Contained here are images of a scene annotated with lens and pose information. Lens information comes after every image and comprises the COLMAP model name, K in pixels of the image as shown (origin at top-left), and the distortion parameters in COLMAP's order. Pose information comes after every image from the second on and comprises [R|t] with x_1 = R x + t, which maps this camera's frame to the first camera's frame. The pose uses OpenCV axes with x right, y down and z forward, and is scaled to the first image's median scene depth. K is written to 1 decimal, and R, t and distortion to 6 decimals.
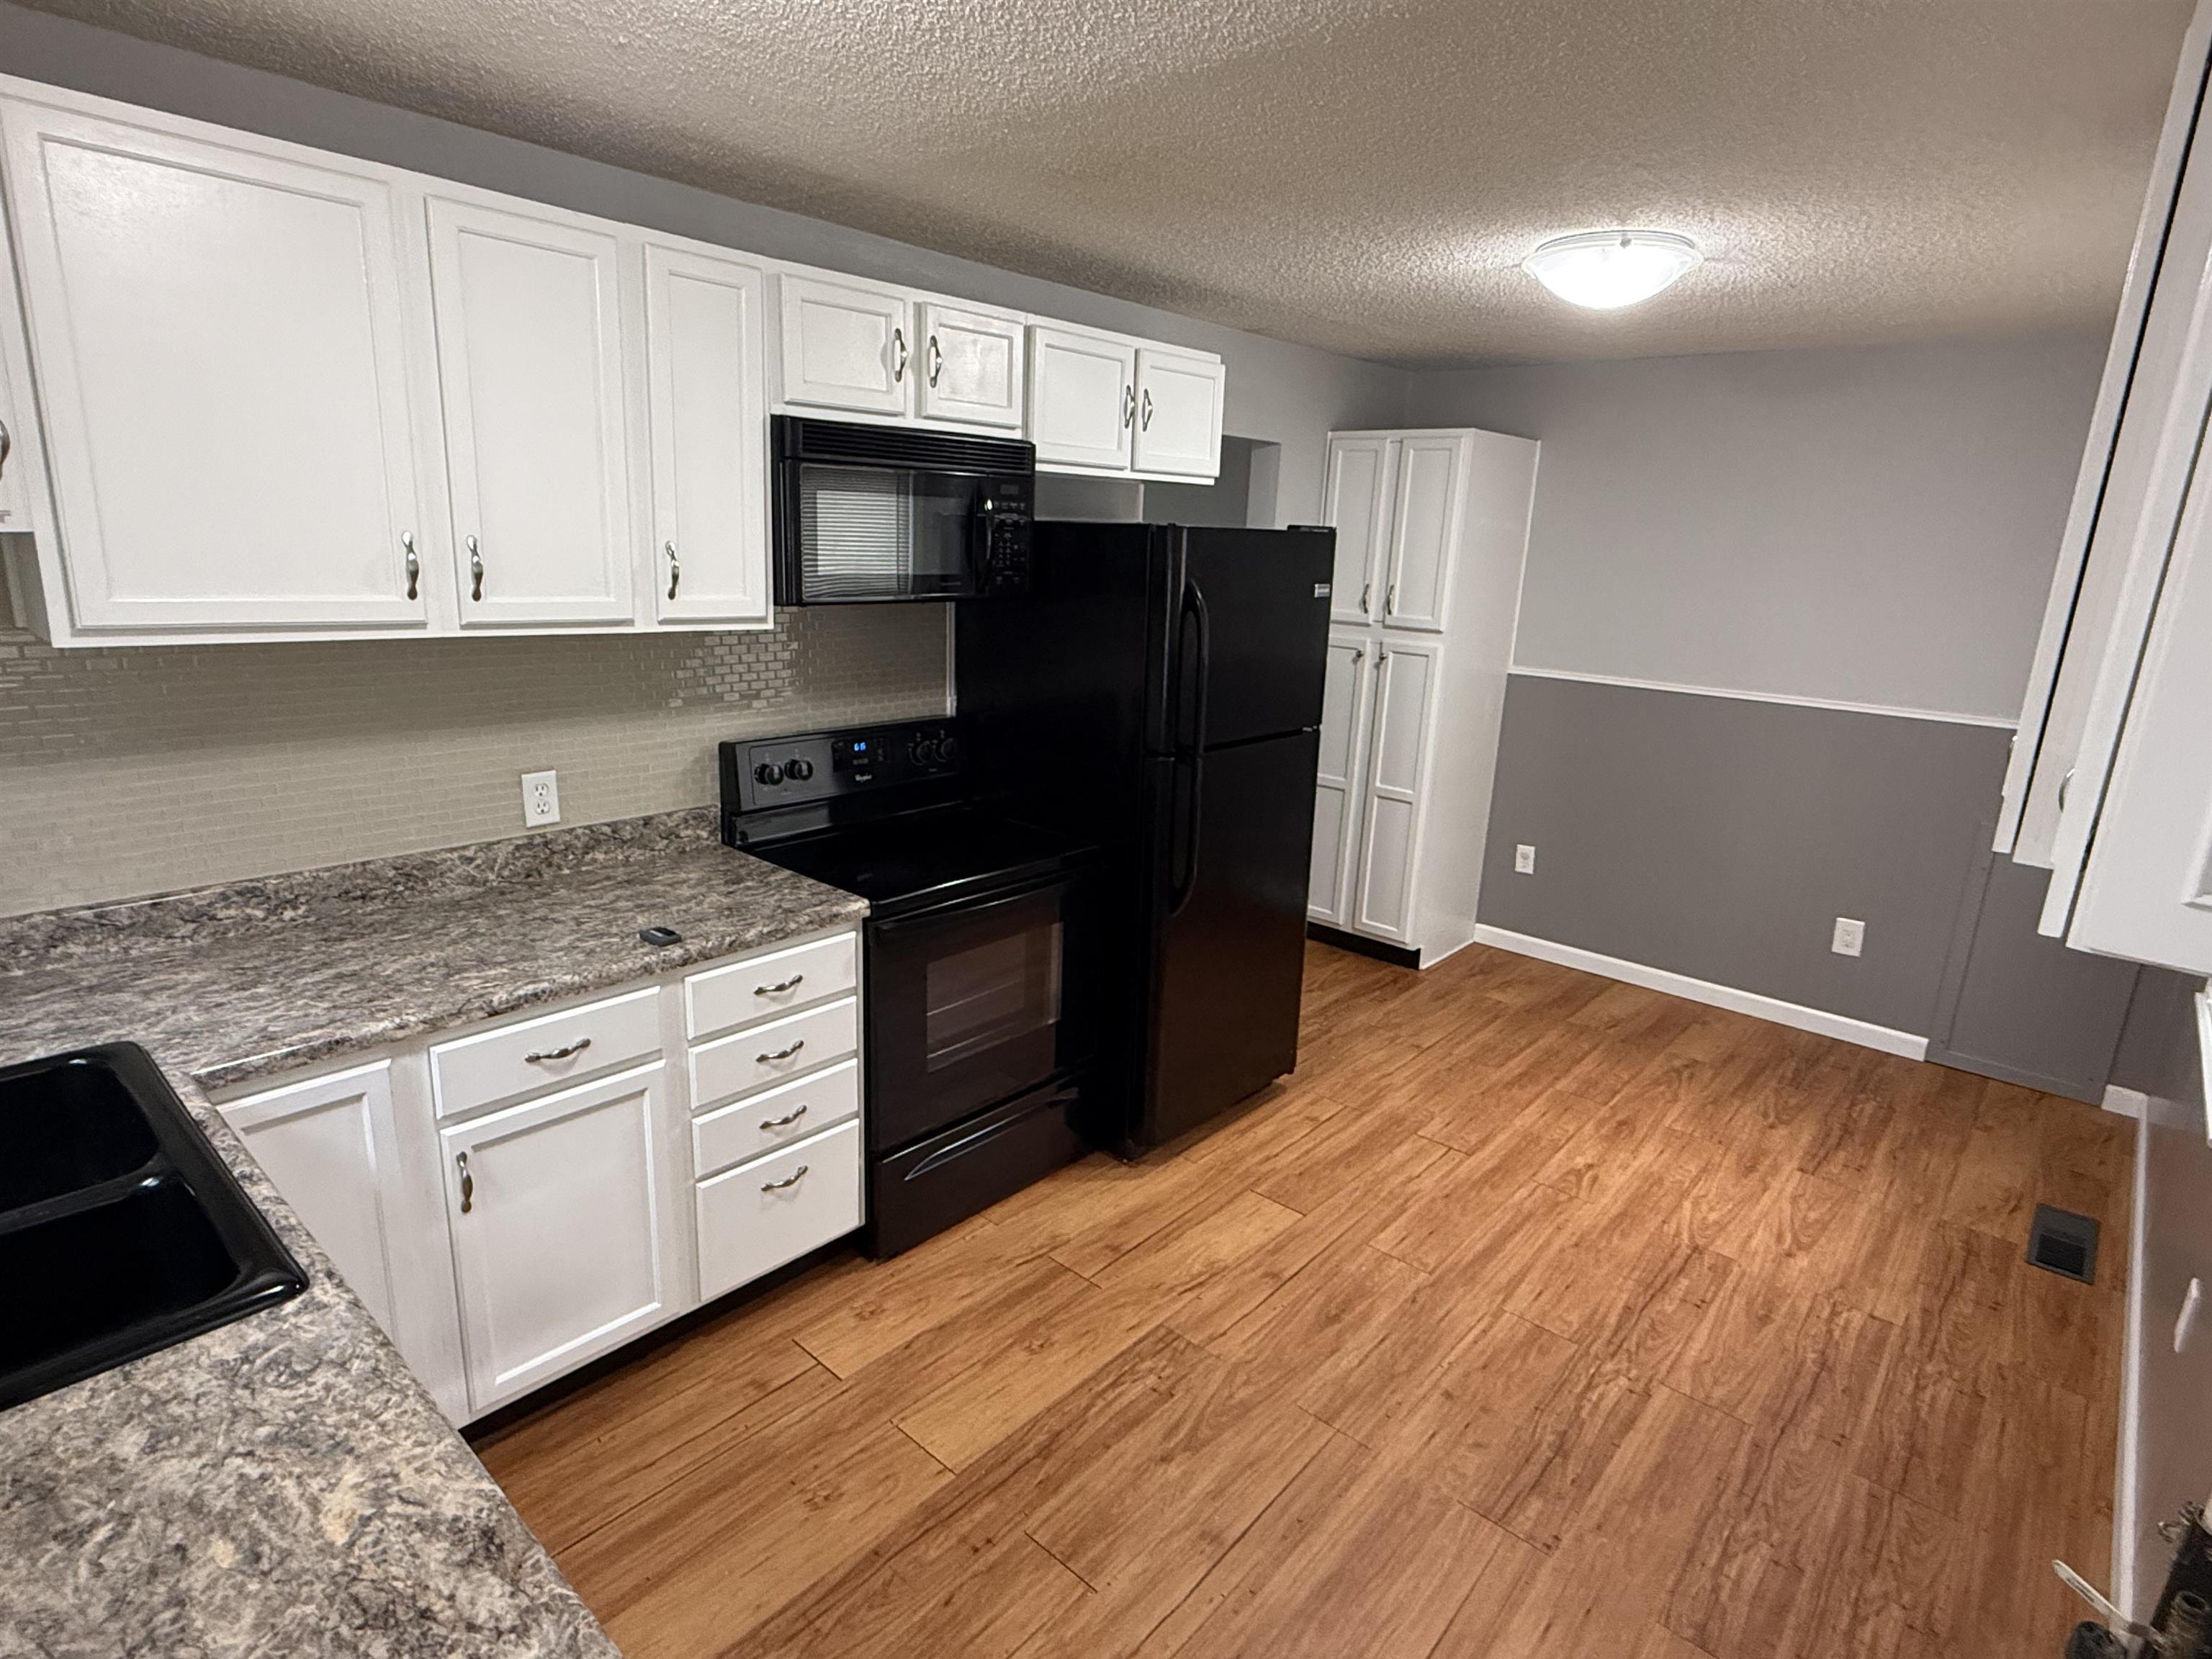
lens RADIAL K [[1168.7, 0, 1100.5], [0, 1168.7, 826.7], [0, 0, 1]] dist [-0.012715, -0.001526]
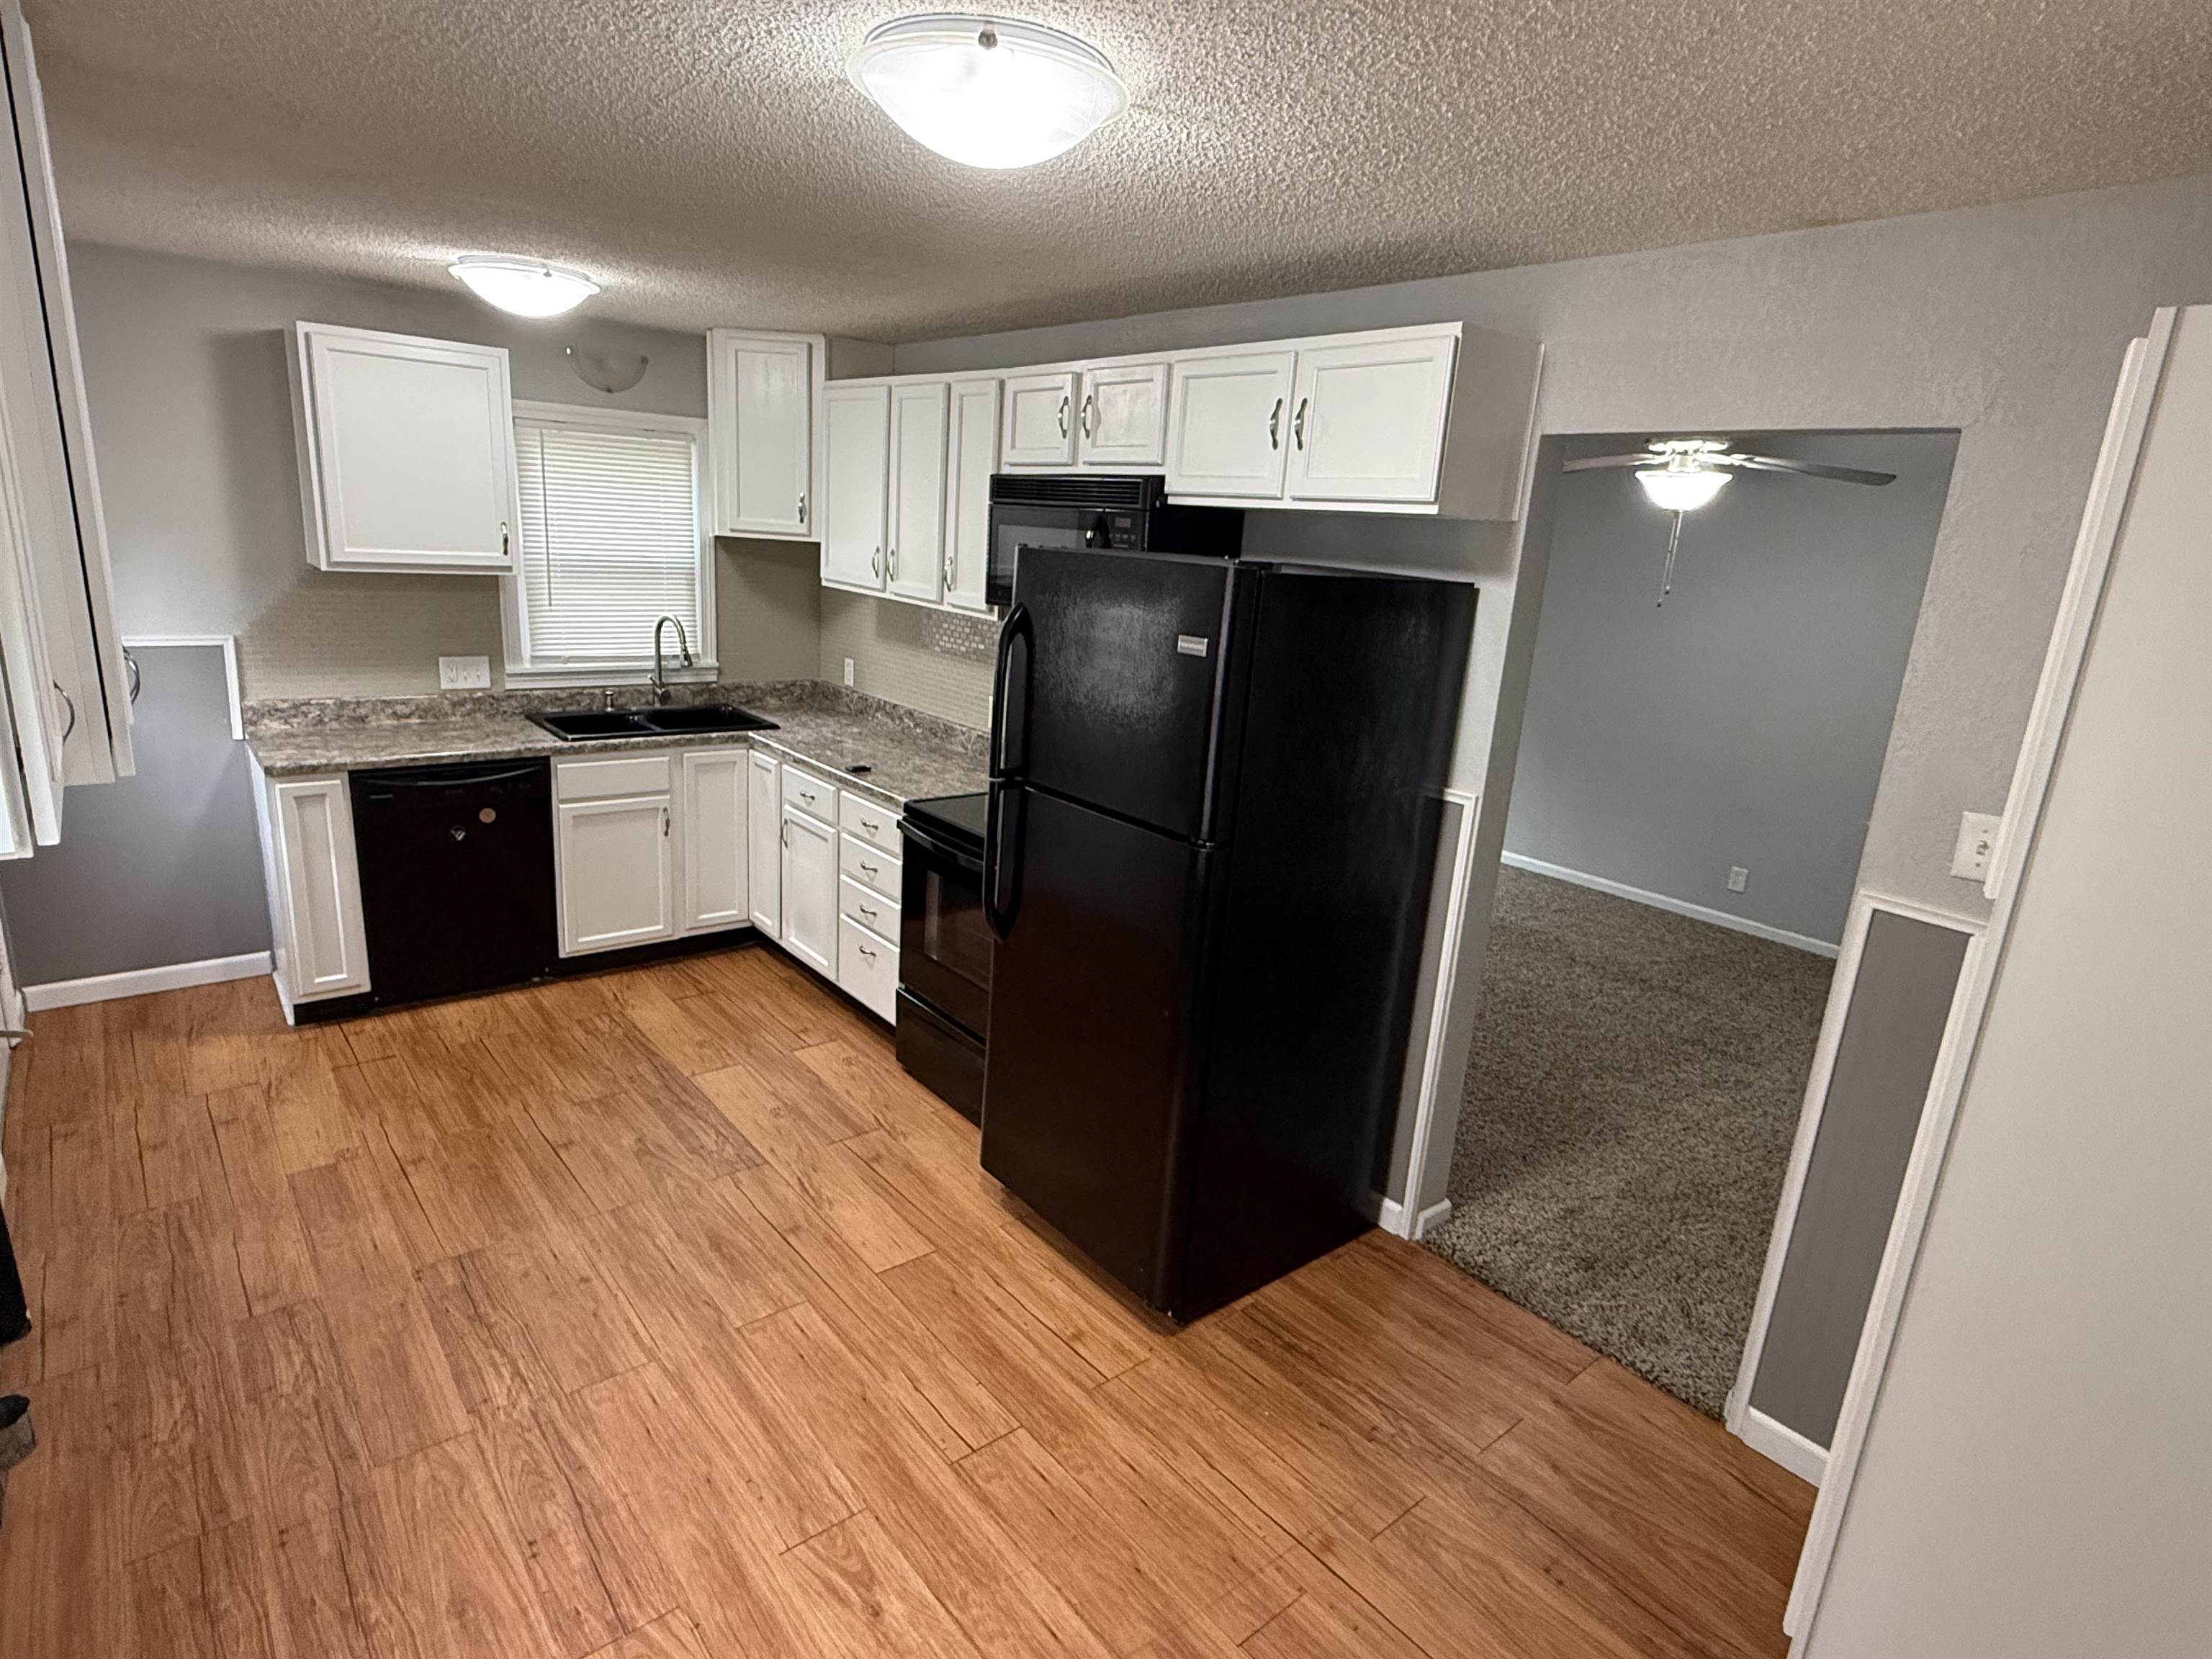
lens RADIAL K [[1168.7, 0, 1100.8], [0, 1168.7, 833.2], [0, 0, 1]] dist [-0.012715, -0.001526]
pose [[-0.145627, 0.205095, -0.967848, 1.172960], [-0.317543, 0.916827, 0.242063, -0.324977], [0.936995, 0.342584, -0.068388, 1.333819]]
